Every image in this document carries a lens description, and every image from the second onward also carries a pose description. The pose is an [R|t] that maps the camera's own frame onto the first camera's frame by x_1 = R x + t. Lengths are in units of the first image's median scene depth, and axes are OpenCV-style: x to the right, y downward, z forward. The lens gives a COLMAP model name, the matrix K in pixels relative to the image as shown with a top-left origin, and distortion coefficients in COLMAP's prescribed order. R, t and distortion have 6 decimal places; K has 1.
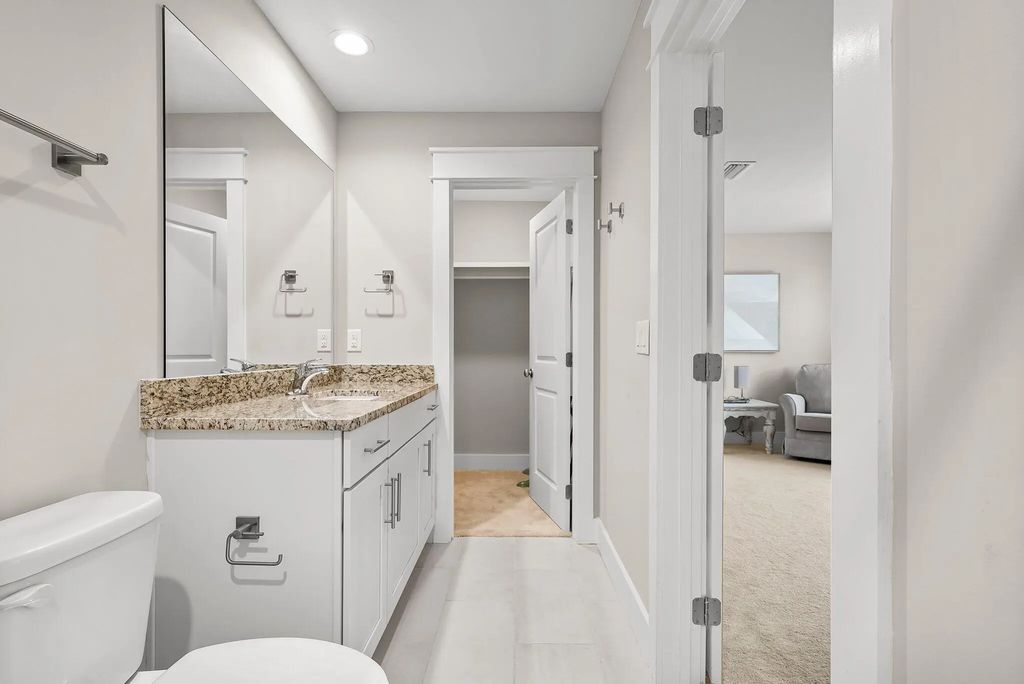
lens RADIAL K [[464.2, 0, 512.2], [0, 464.2, 346.5], [0, 0, 1]] dist [0.002430, 0.000491]
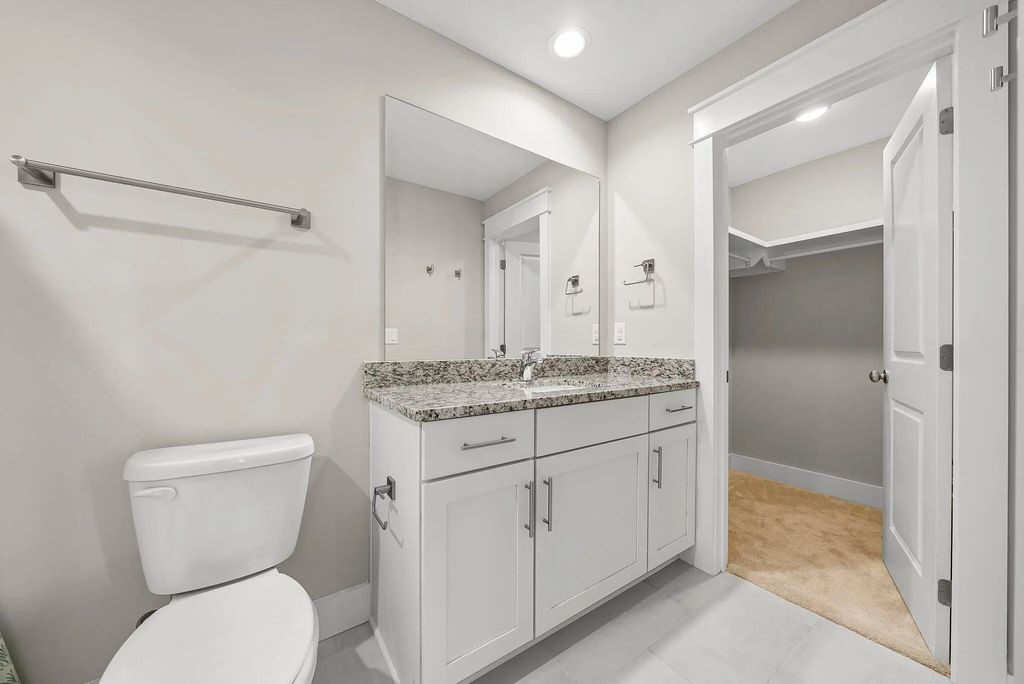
lens RADIAL K [[360.1, 0, 512.9], [0, 360.1, 343.1], [0, 0, 1]] dist [-0.006316, -0.000005]
pose [[0.583702, -0.007672, -0.811932, 0.174659], [0.006265, 0.999968, -0.004945, 0.011041], [0.811944, -0.002201, 0.583731, 0.338486]]
